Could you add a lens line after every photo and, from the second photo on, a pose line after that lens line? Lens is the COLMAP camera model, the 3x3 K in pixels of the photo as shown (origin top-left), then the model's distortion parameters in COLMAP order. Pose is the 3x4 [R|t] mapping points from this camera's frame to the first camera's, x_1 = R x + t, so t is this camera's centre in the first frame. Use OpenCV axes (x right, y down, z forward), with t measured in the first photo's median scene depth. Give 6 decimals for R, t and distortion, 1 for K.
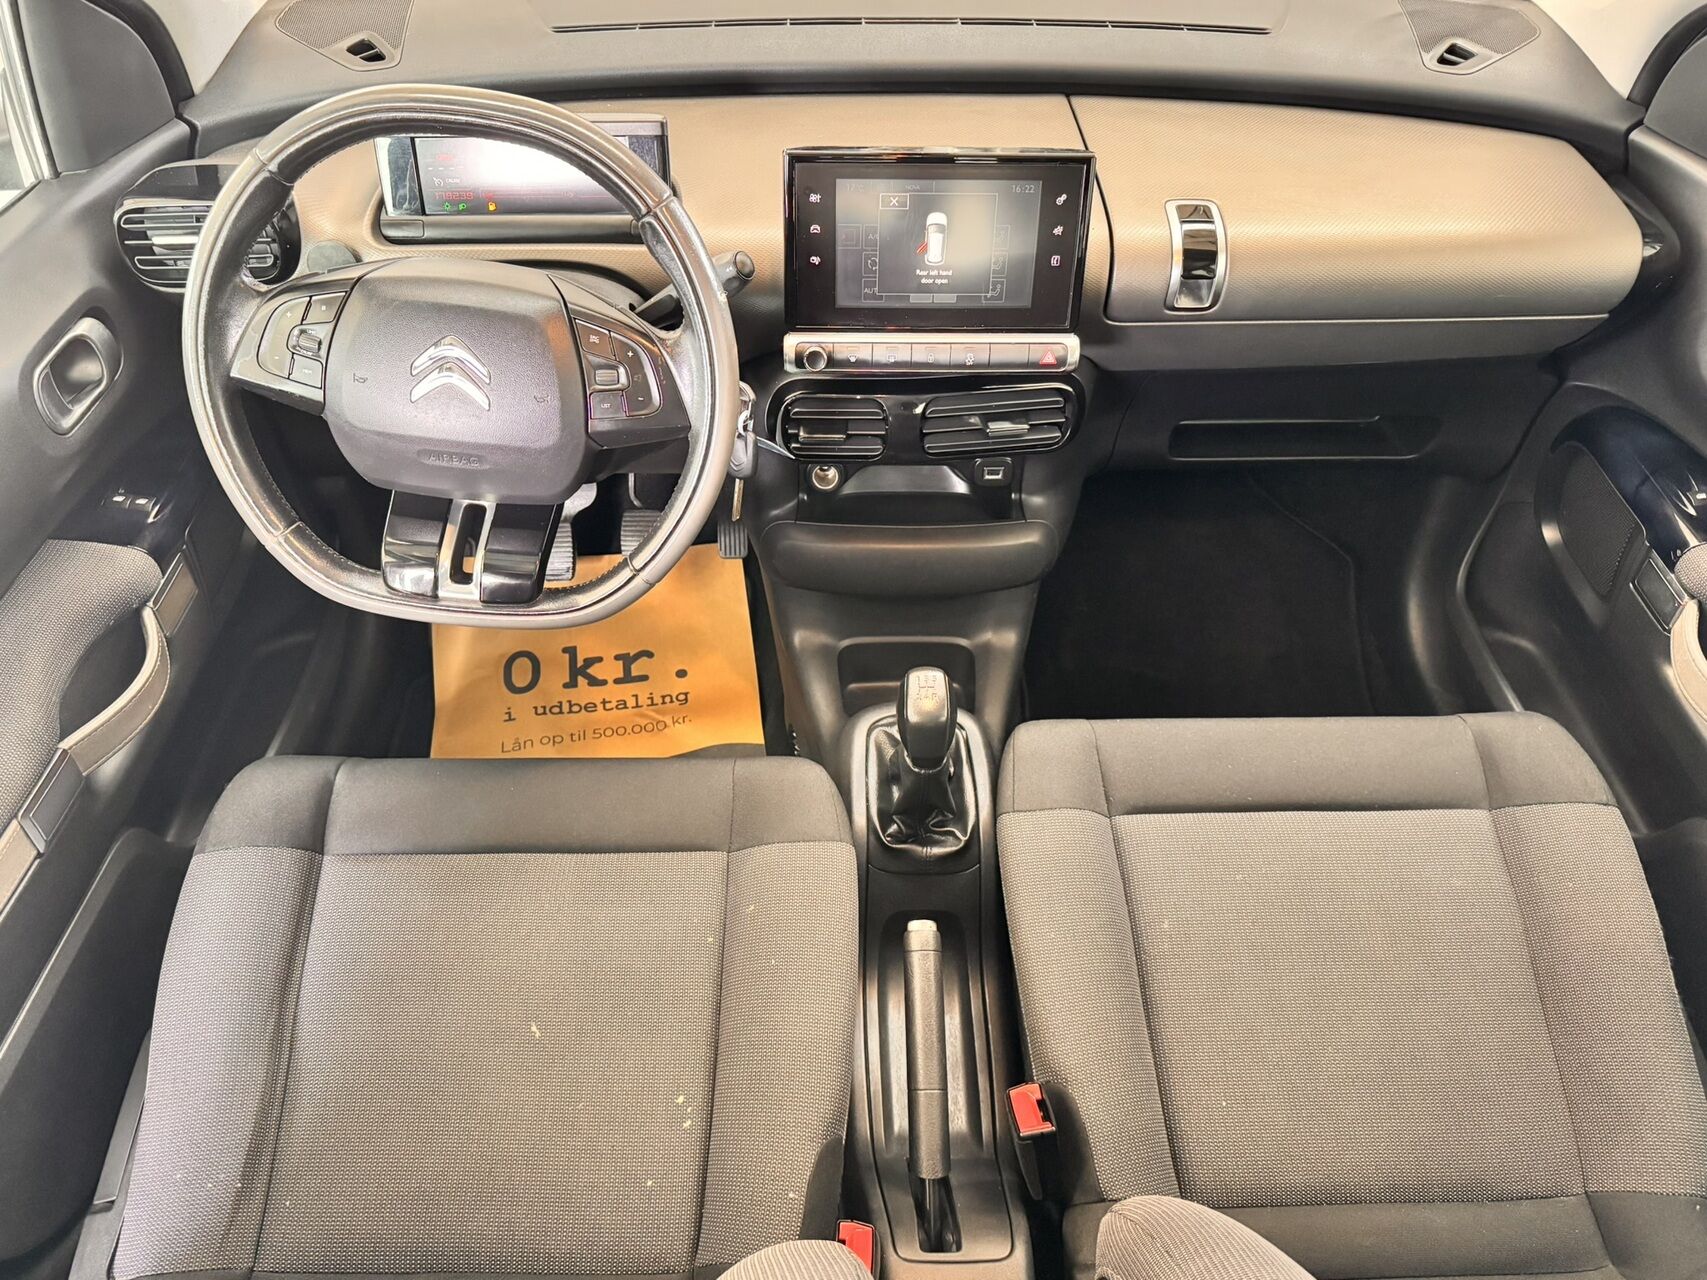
lens RADIAL K [[1207.1, 0, 833.4], [0, 1207.1, 606.8], [0, 0, 1]] dist [0.030844, -0.001730]
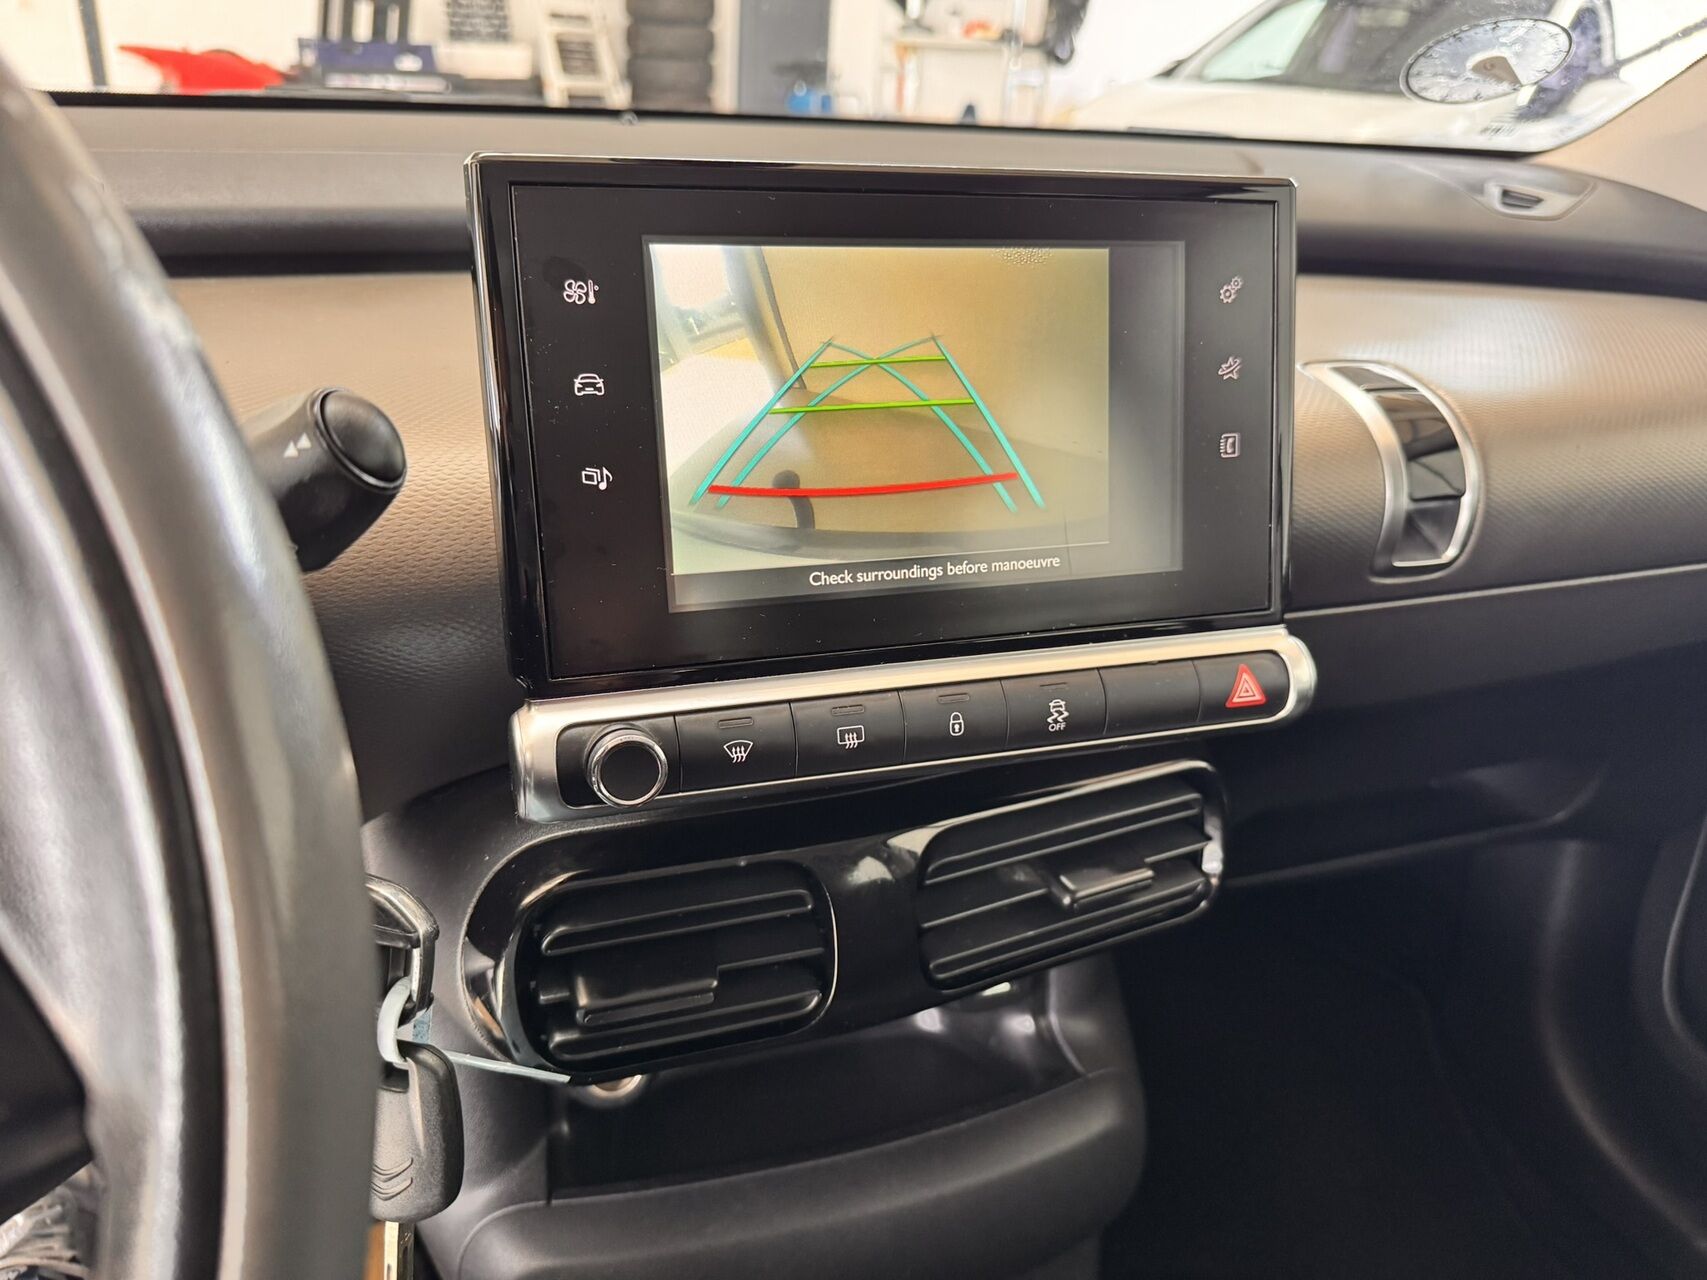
lens RADIAL K [[1283.4, 0, 853.5], [0, 1283.4, 640.0], [0, 0, 1]] dist [0.037585, 0.000033]
pose [[0.950043, -0.094175, 0.297571, -0.060322], [0.178011, 0.946620, -0.268744, -0.150660], [-0.256378, 0.308290, 0.916094, 0.740099]]
